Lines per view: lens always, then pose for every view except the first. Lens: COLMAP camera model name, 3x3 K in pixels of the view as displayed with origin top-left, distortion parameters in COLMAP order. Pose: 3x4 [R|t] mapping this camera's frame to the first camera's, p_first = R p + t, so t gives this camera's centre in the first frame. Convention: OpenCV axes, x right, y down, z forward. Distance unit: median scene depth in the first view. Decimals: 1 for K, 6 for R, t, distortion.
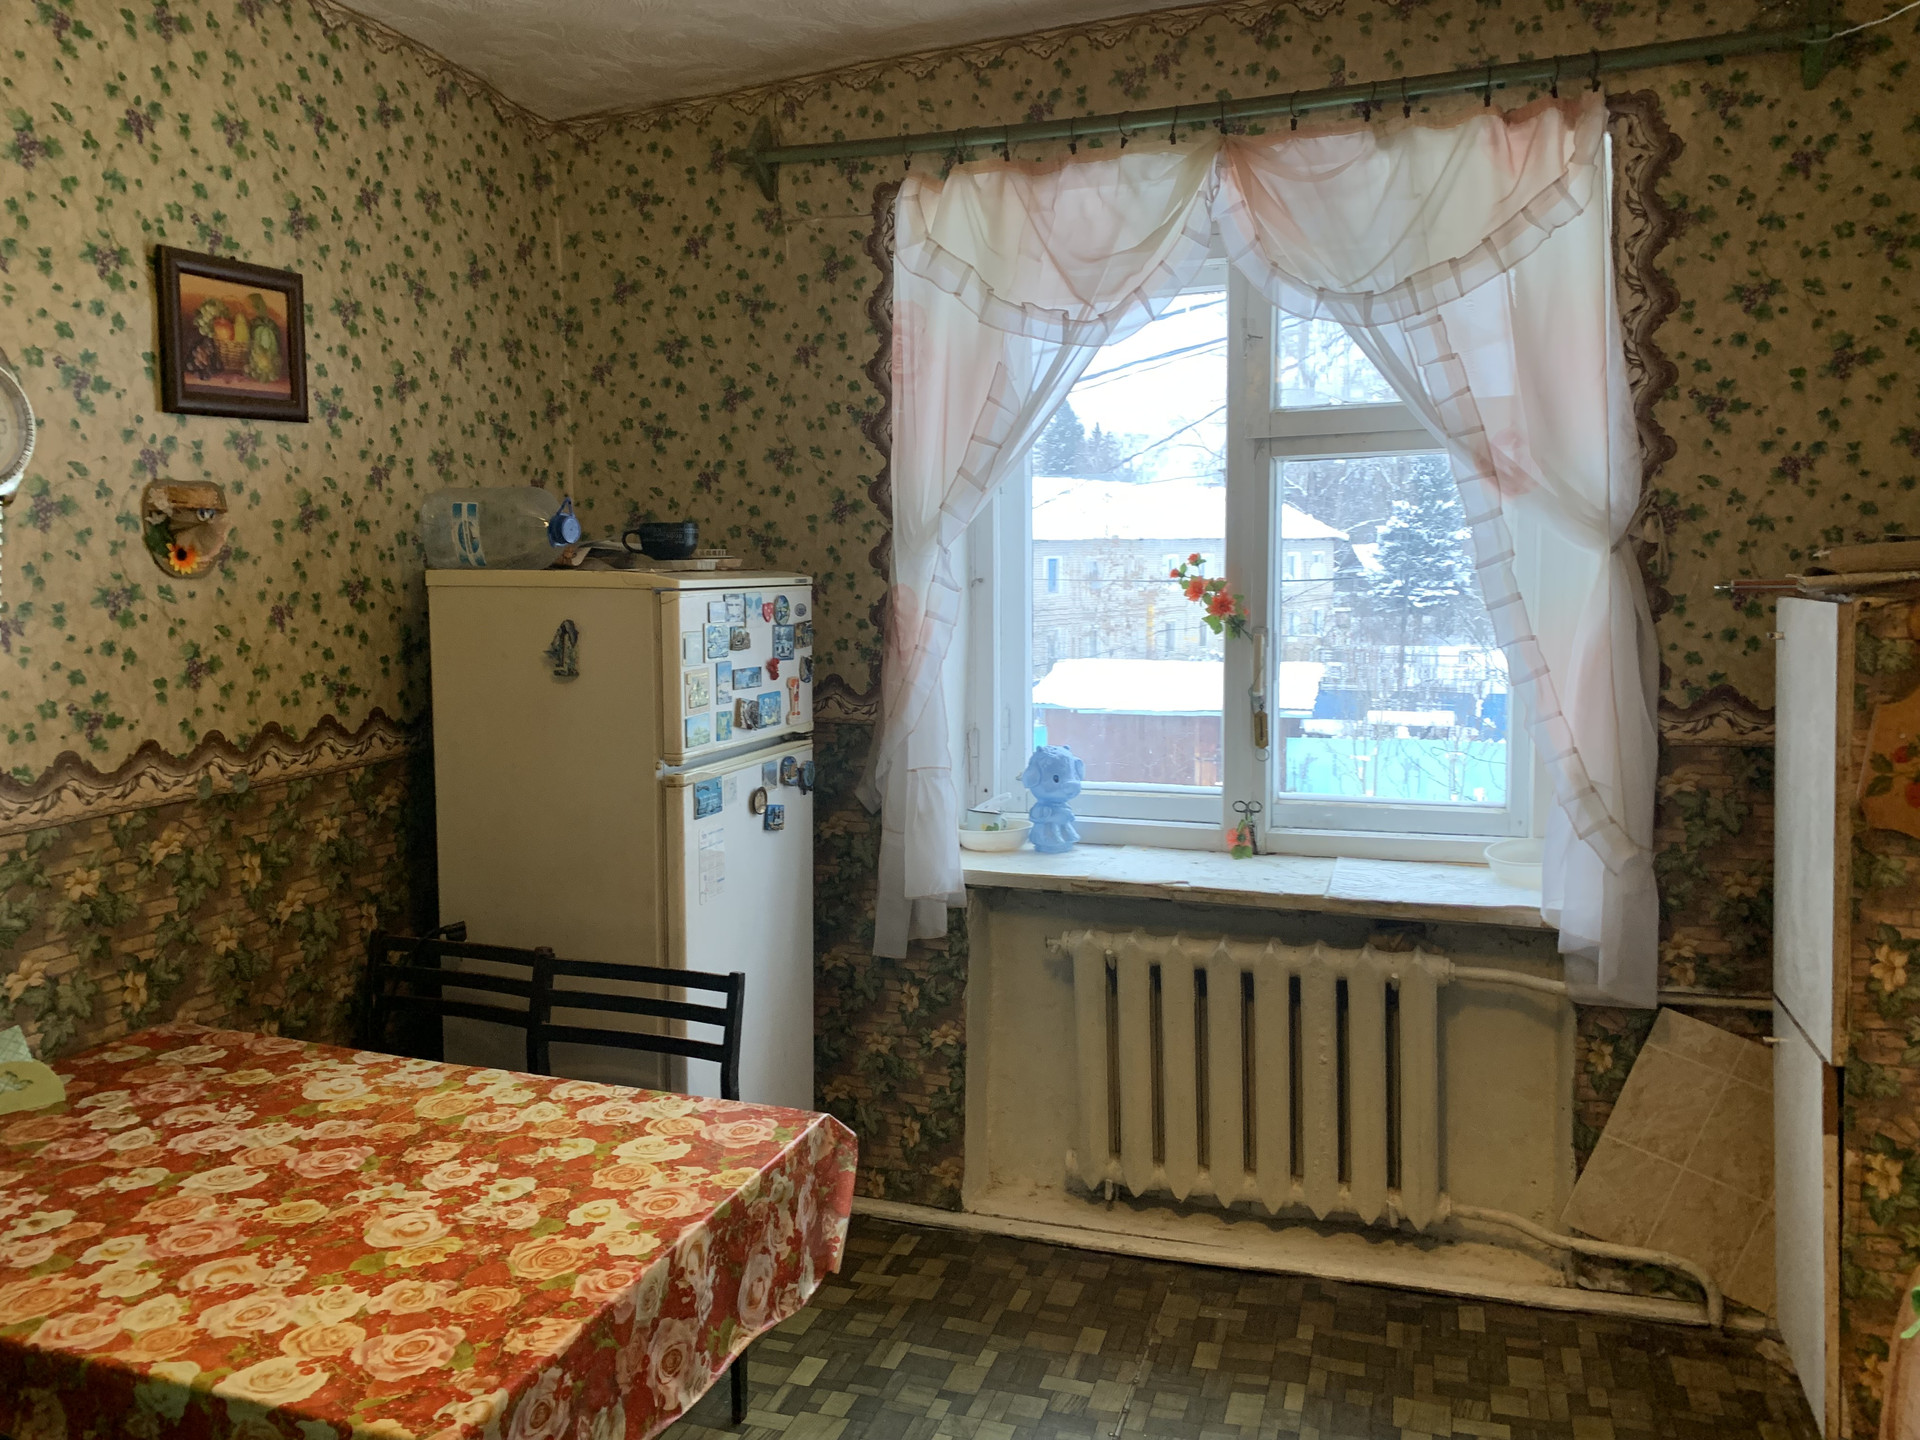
lens RADIAL K [[1454.2, 0, 950.1], [0, 1454.2, 692.4], [0, 0, 1]] dist [0.034882, -0.022782]
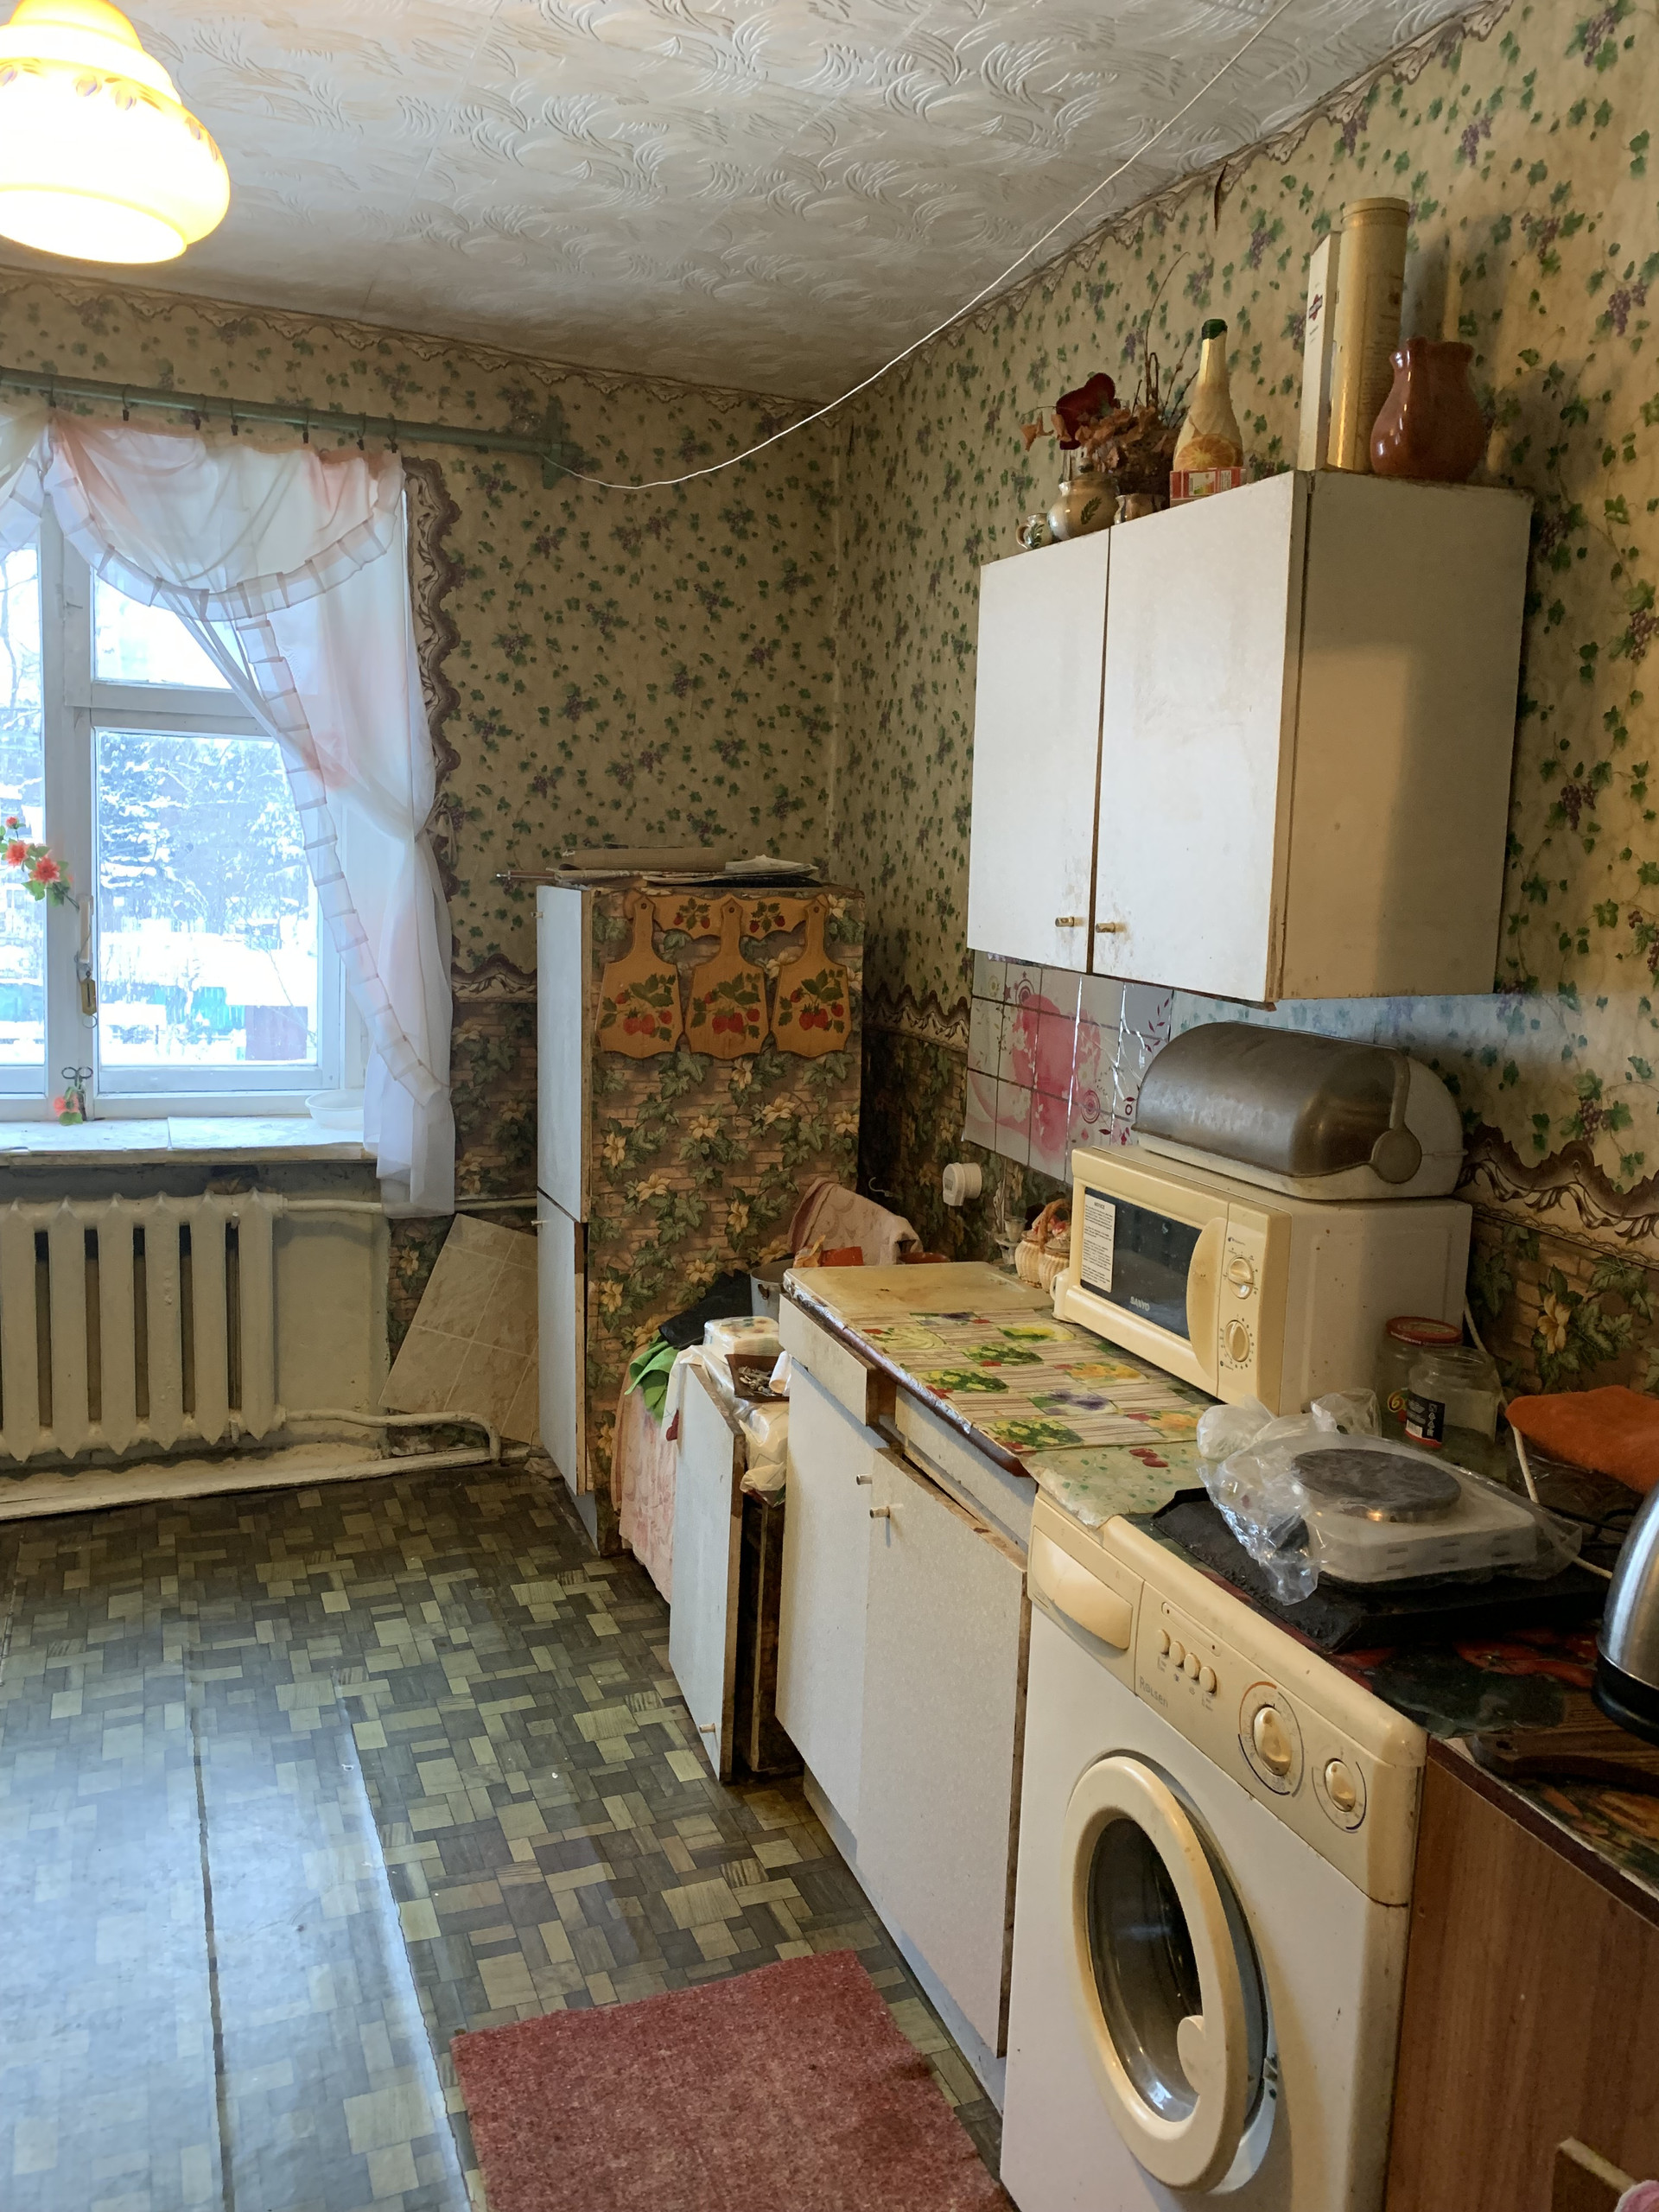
lens RADIAL K [[1675.4, 0, 835.7], [0, 1675.4, 1101.9], [0, 0, 1]] dist [0.034882, -0.022782]
pose [[0.749747, -0.046365, 0.660098, -0.210612], [0.002617, 0.997742, 0.067109, 0.025433], [-0.661719, -0.048588, 0.748176, -0.276492]]
